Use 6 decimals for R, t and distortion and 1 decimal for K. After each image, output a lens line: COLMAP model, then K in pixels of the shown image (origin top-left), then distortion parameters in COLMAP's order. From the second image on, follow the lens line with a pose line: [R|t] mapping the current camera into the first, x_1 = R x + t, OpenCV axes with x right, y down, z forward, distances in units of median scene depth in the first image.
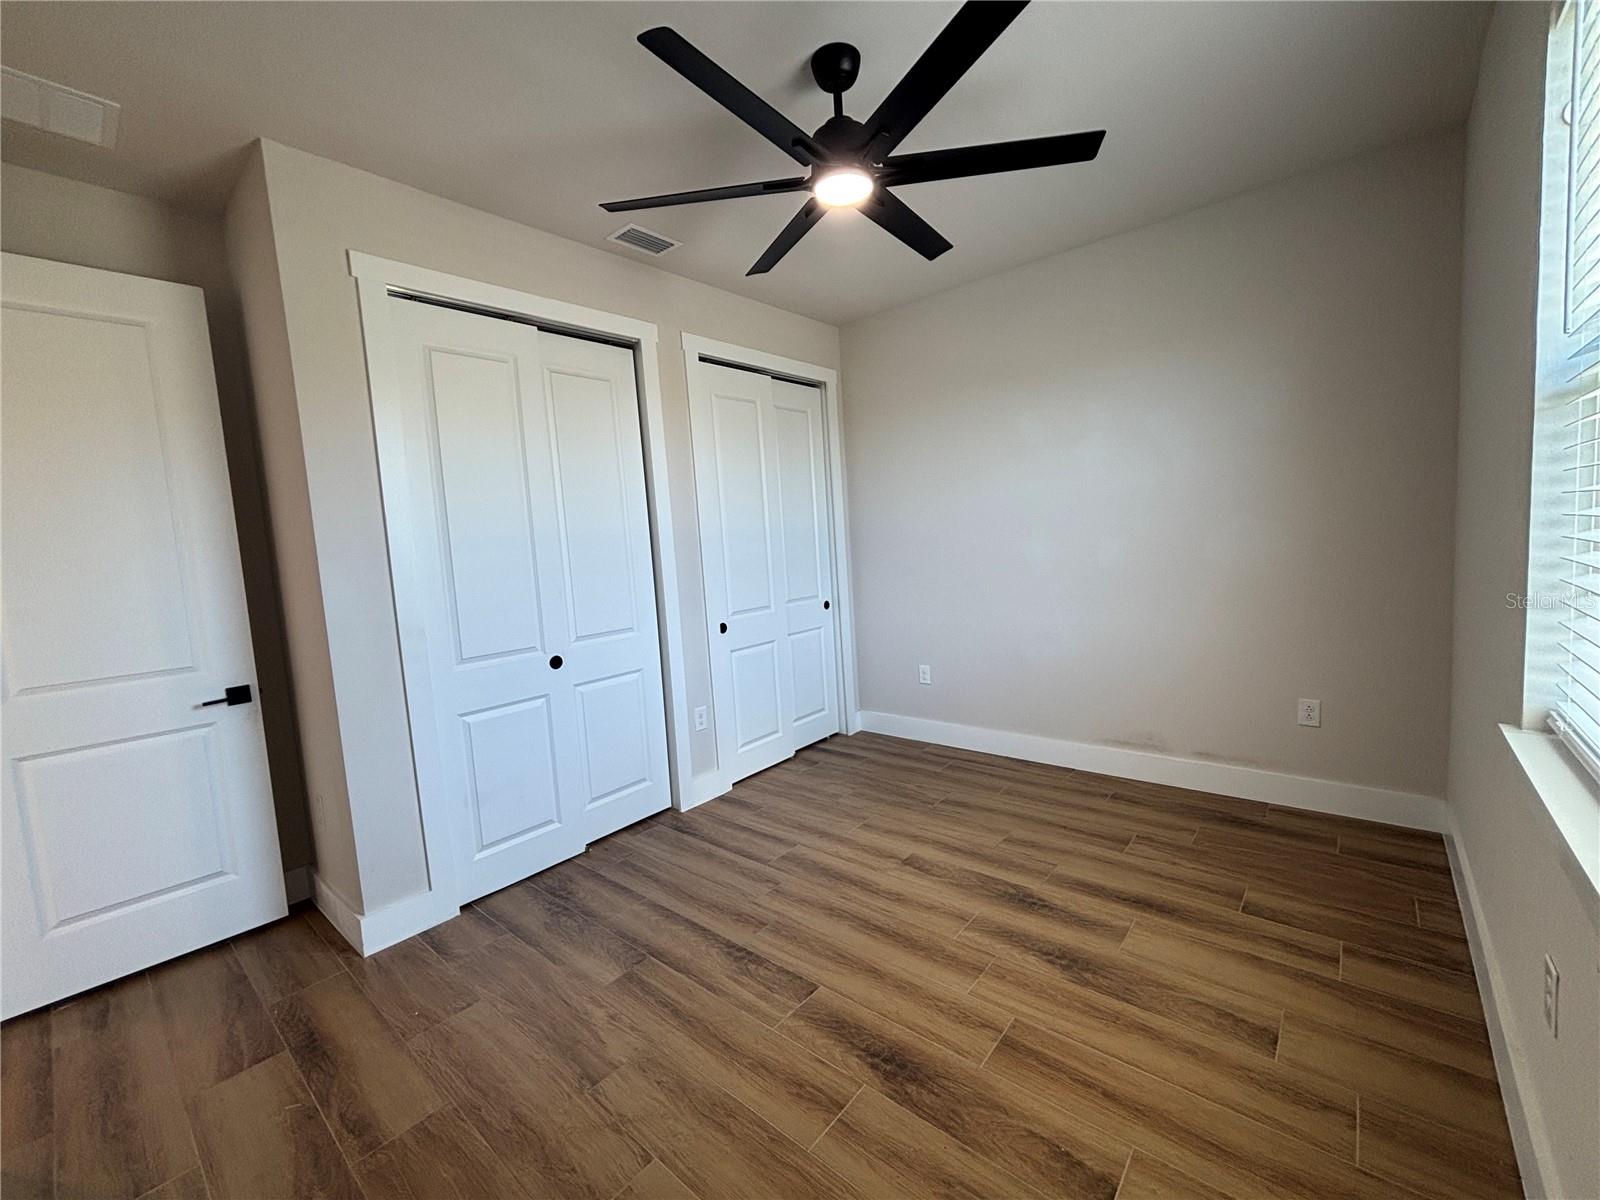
lens RADIAL K [[652.8, 0, 799.6], [0, 652.8, 601.3], [0, 0, 1]] dist [0.002187, -0.000454]
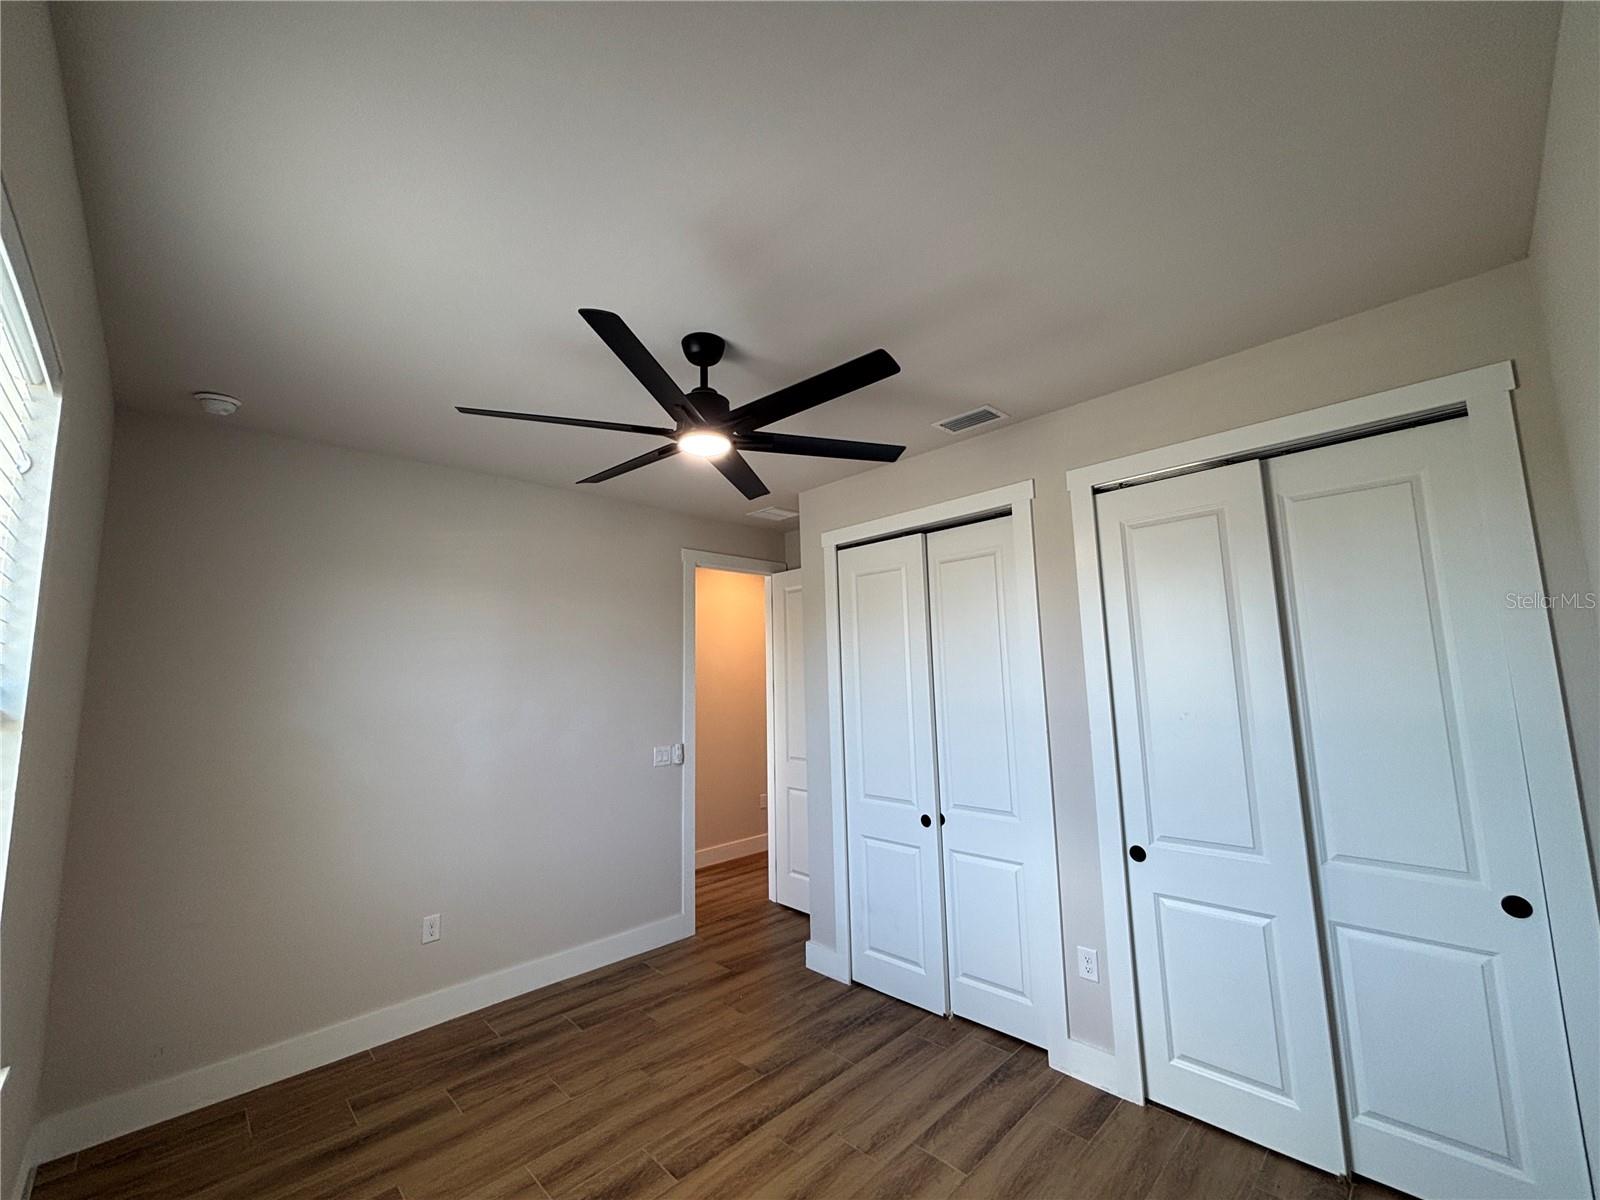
lens RADIAL K [[652.8, 0, 803.2], [0, 652.8, 599.3], [0, 0, 1]] dist [0.002187, -0.000454]
pose [[-0.082926, -0.058220, -0.994854, 1.024040], [-0.069071, 0.996227, -0.052543, -0.276670], [0.994159, 0.064359, -0.086635, 1.129221]]
